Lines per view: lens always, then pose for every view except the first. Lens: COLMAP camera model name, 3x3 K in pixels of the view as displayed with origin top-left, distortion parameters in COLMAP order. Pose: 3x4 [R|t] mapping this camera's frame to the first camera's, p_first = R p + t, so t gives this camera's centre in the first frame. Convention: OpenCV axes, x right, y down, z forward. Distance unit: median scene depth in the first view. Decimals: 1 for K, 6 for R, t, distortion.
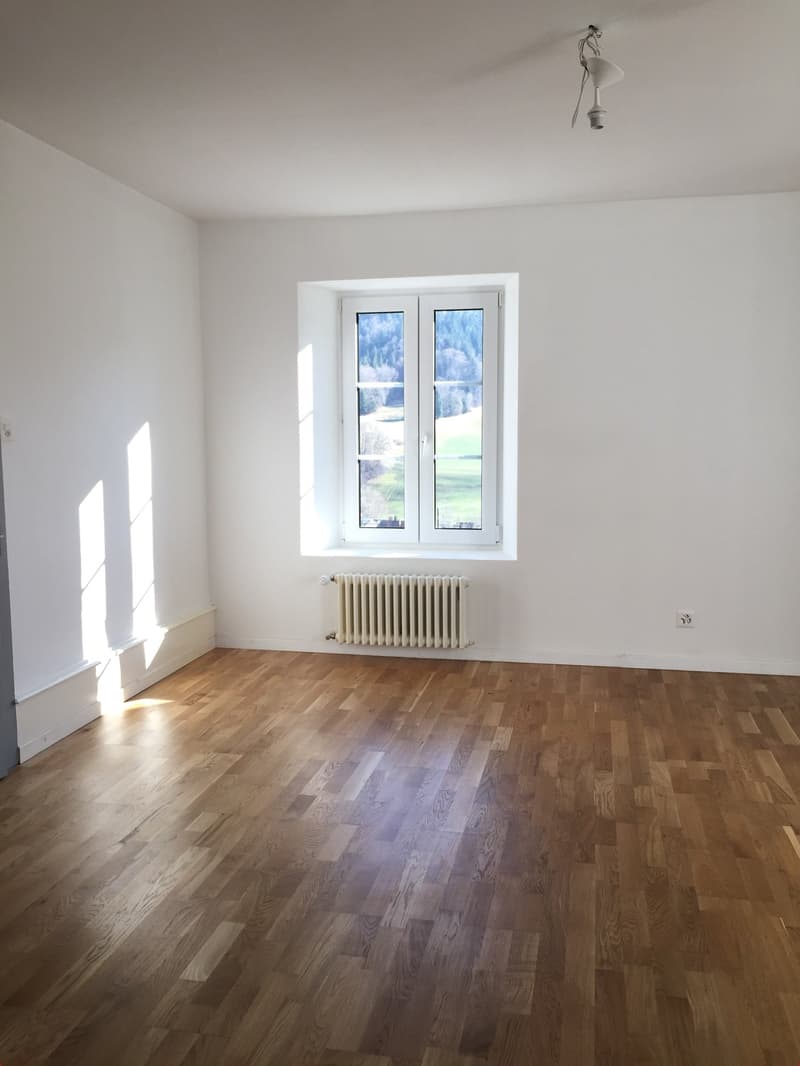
lens RADIAL K [[932.0, 0, 400.0], [0, 932.0, 533.0], [0, 0, 1]] dist [0.003631, -0.000415]
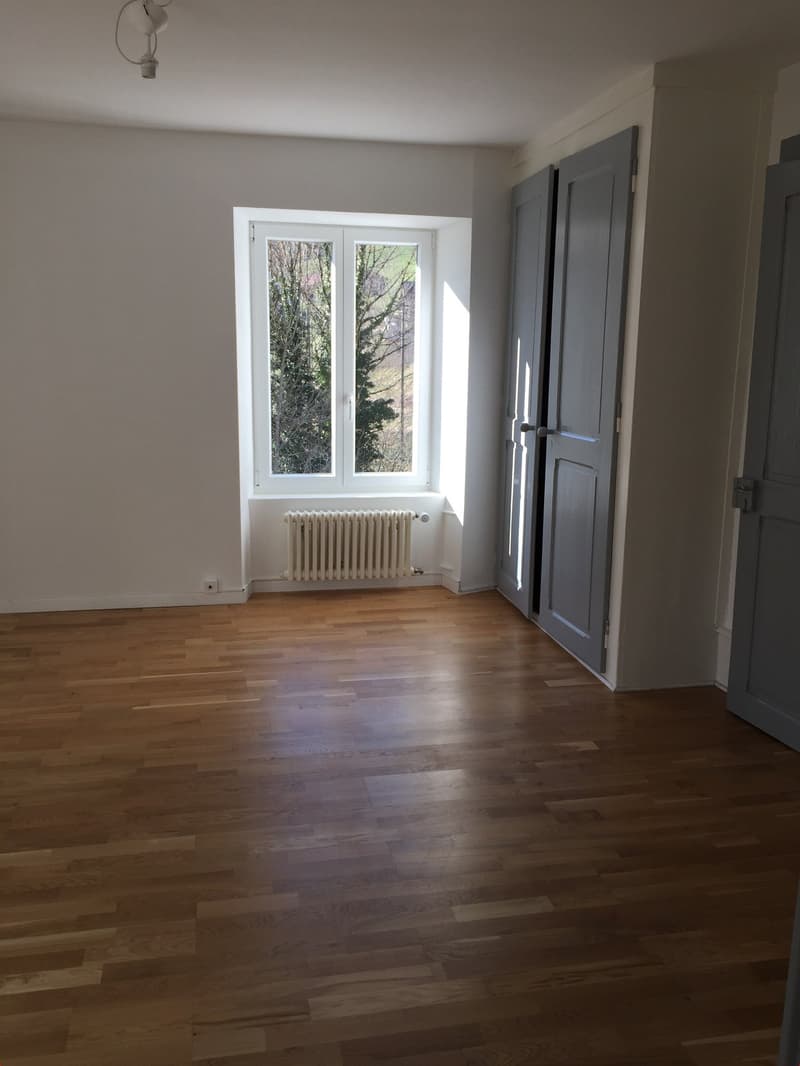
lens RADIAL K [[920.2, 0, 376.7], [0, 920.2, 548.2], [0, 0, 1]] dist [0.009825, -0.001903]
pose [[-0.396647, -0.193769, 0.897287, -0.756395], [0.089798, 0.964590, 0.247999, -0.160373], [-0.913568, 0.178943, -0.365202, 1.097177]]
